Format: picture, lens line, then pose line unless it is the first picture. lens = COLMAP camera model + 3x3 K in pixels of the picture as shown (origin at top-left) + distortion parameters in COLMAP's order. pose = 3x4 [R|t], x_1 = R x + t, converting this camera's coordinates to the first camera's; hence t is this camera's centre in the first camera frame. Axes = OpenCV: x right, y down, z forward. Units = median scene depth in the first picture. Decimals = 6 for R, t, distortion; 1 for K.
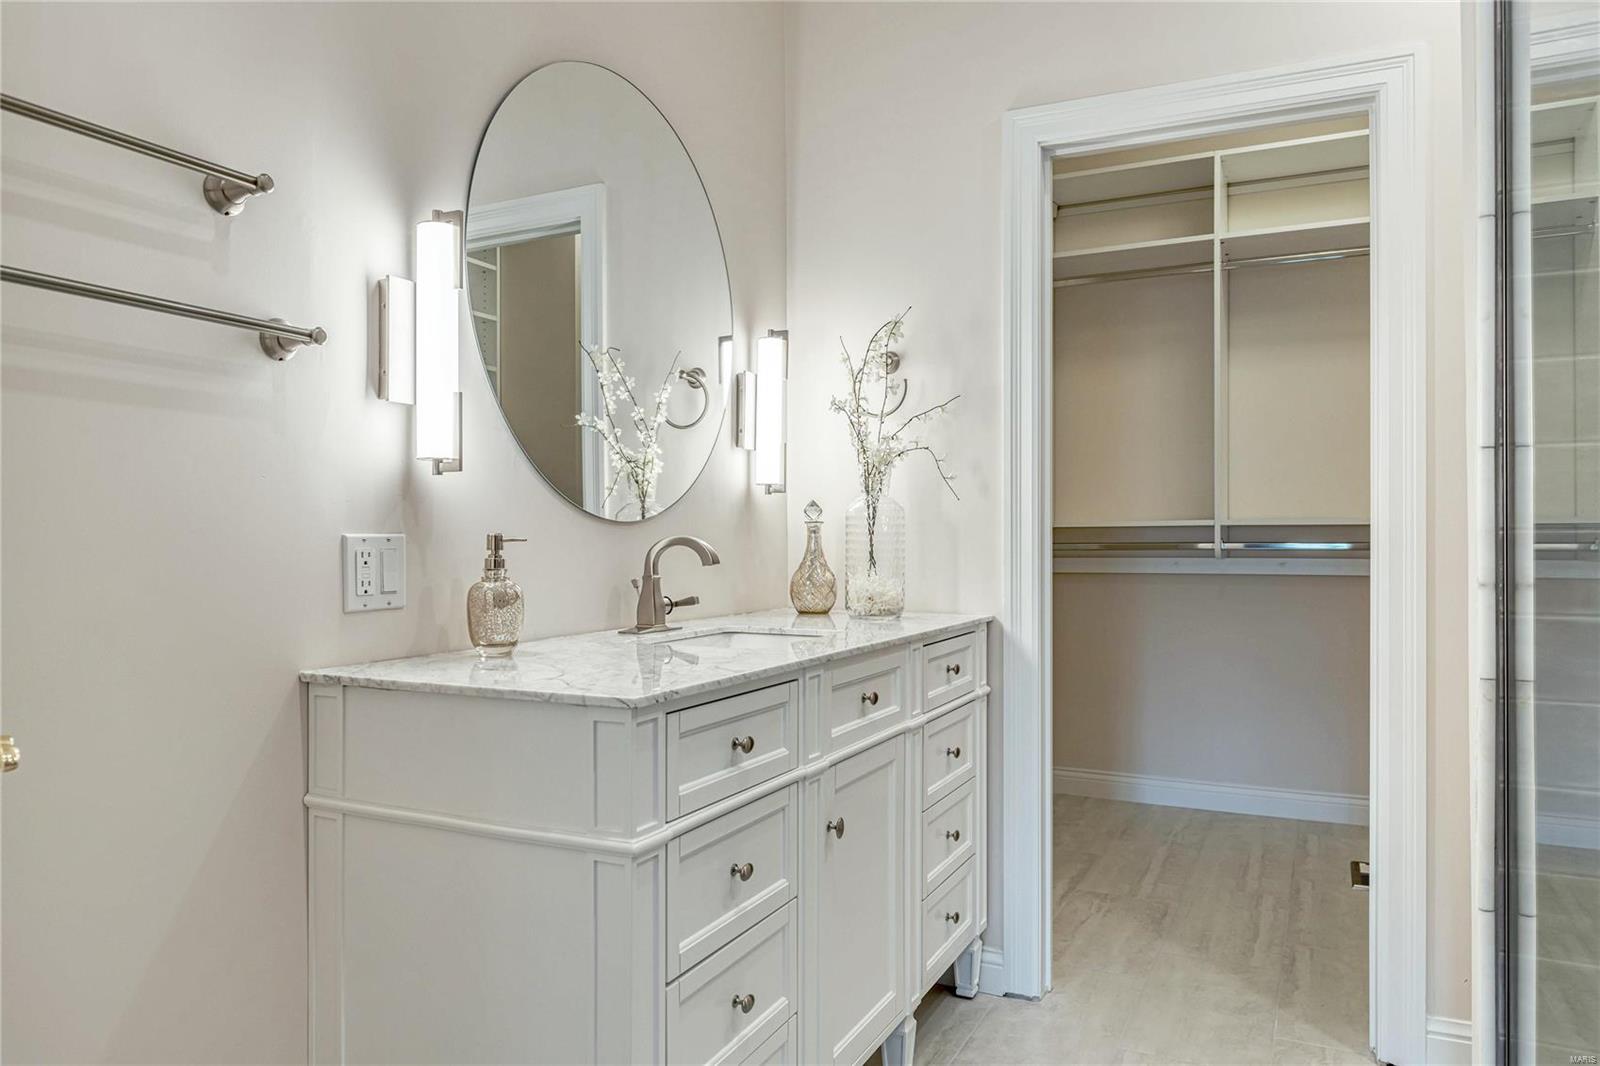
lens RADIAL K [[1089.8, 0, 800.3], [0, 1089.8, 534.5], [0, 0, 1]] dist [-0.001063, 0.002823]
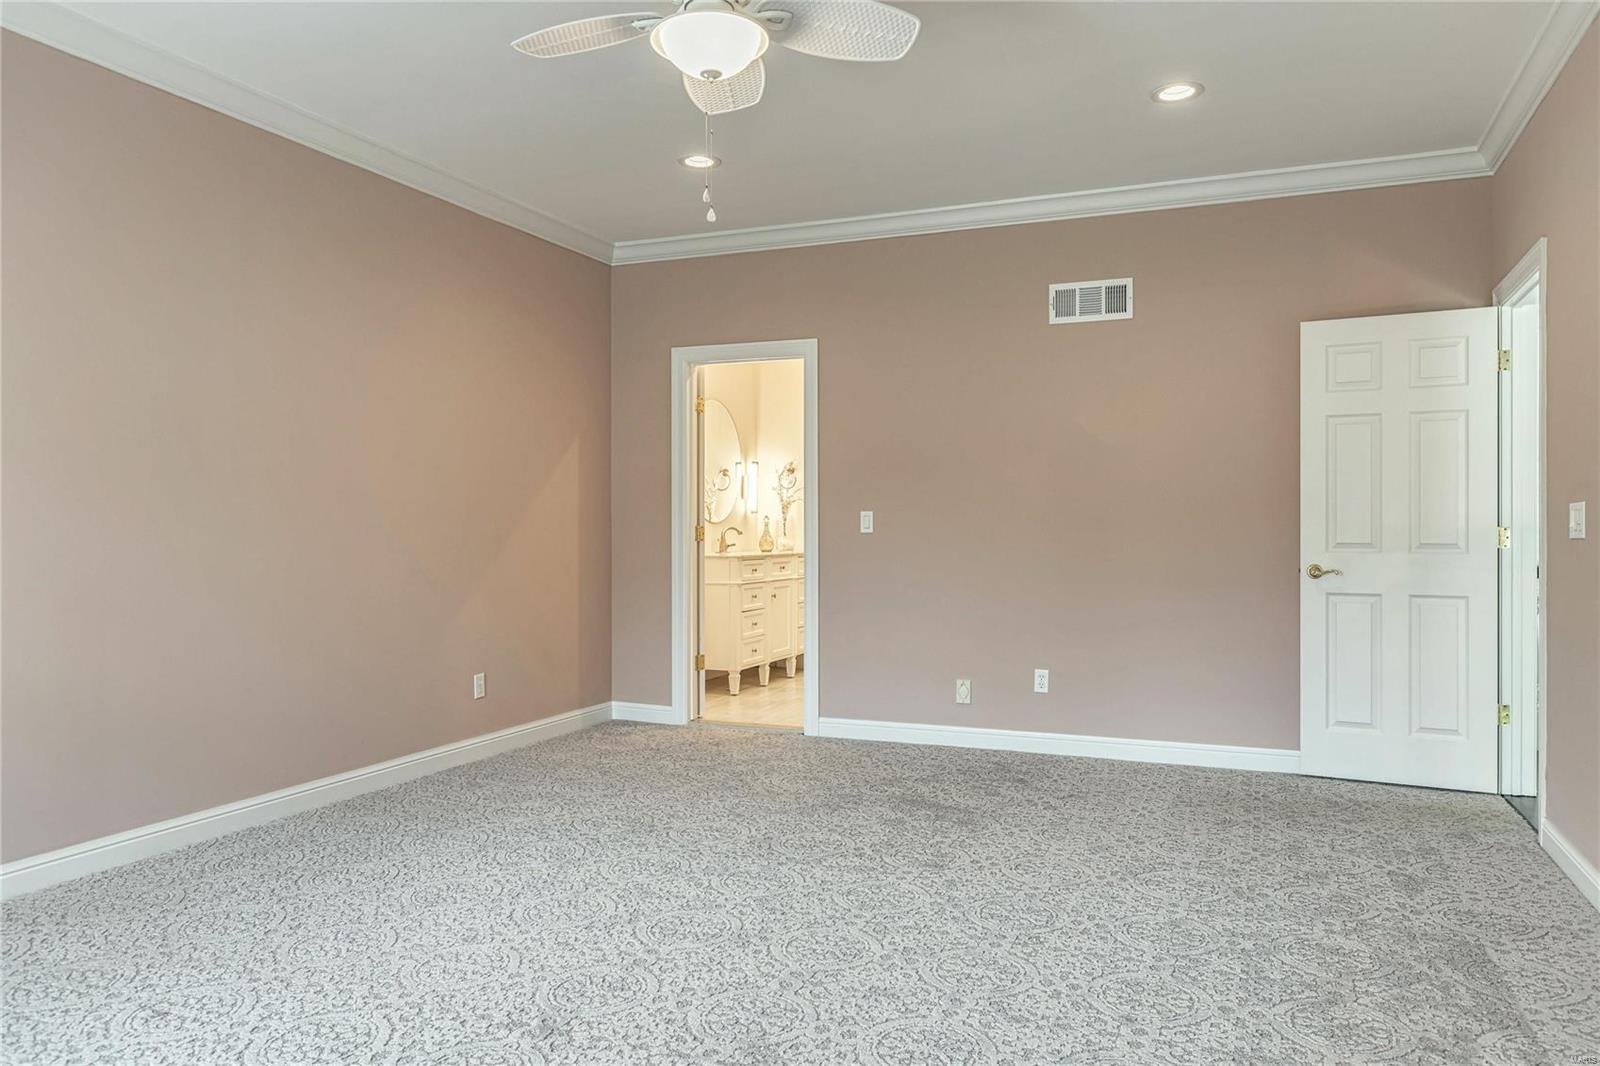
lens RADIAL K [[1089.8, 0, 799.1], [0, 1089.8, 531.0], [0, 0, 1]] dist [-0.001063, 0.002823]
pose [[0.998524, -0.005607, 0.054026, -0.066316], [0.005327, 0.999972, 0.005326, -0.002778], [-0.054054, -0.005030, 0.998525, -2.224865]]
